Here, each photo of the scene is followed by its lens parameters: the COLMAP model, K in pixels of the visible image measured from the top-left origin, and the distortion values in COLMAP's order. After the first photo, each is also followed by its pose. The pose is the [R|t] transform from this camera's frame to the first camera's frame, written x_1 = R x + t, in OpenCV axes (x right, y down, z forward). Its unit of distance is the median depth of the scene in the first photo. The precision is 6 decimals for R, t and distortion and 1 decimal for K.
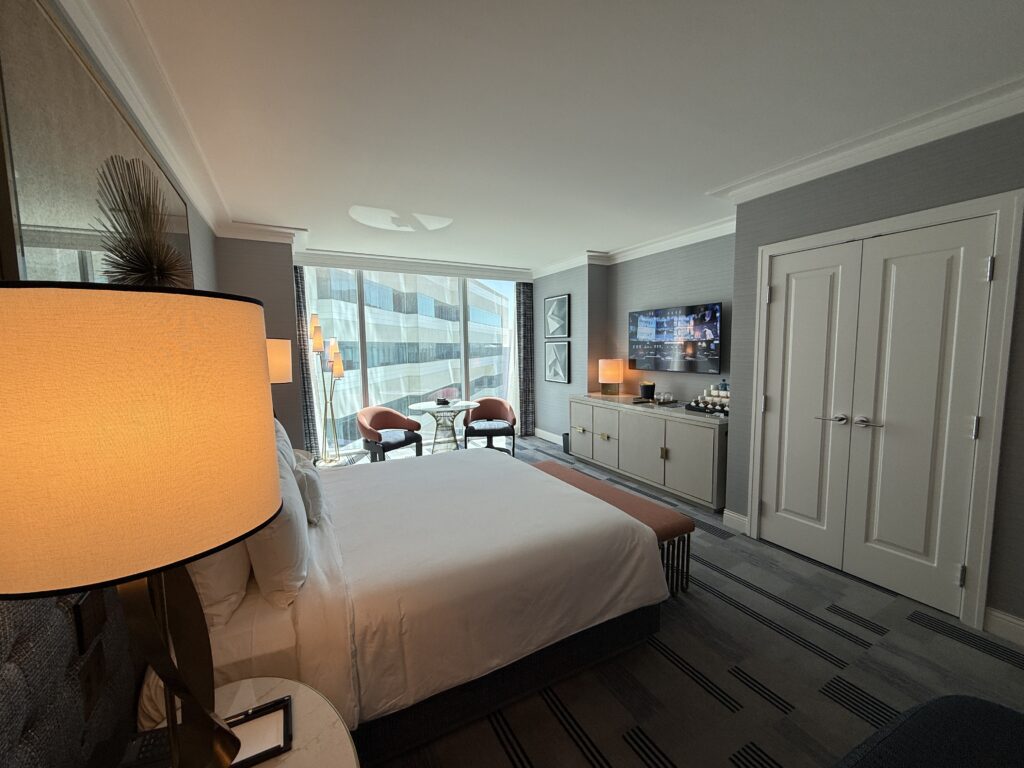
lens RADIAL K [[406.3, 0, 509.1], [0, 406.3, 383.3], [0, 0, 1]] dist [0.000334, 0.000209]
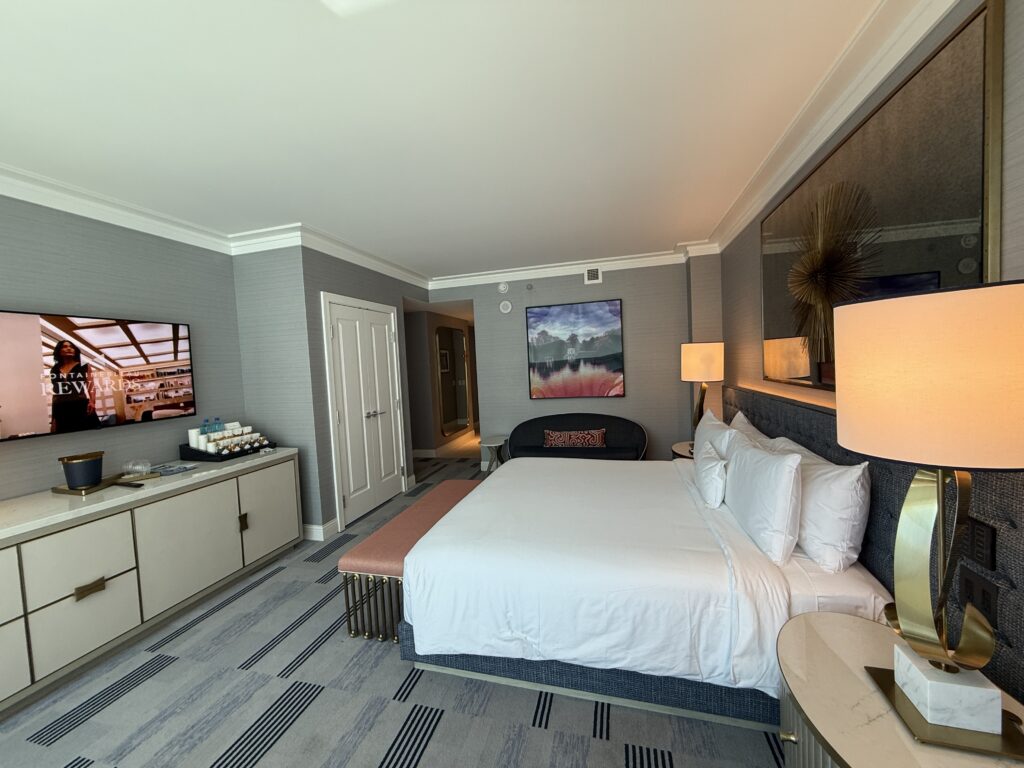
lens RADIAL K [[406.3, 0, 509.1], [0, 406.3, 383.3], [0, 0, 1]] dist [0.000334, 0.000209]
pose [[-0.725373, 0.014180, 0.688210, -0.495327], [0.118854, 0.987352, 0.104928, -0.098537], [-0.678017, 0.157909, -0.717884, 1.218597]]
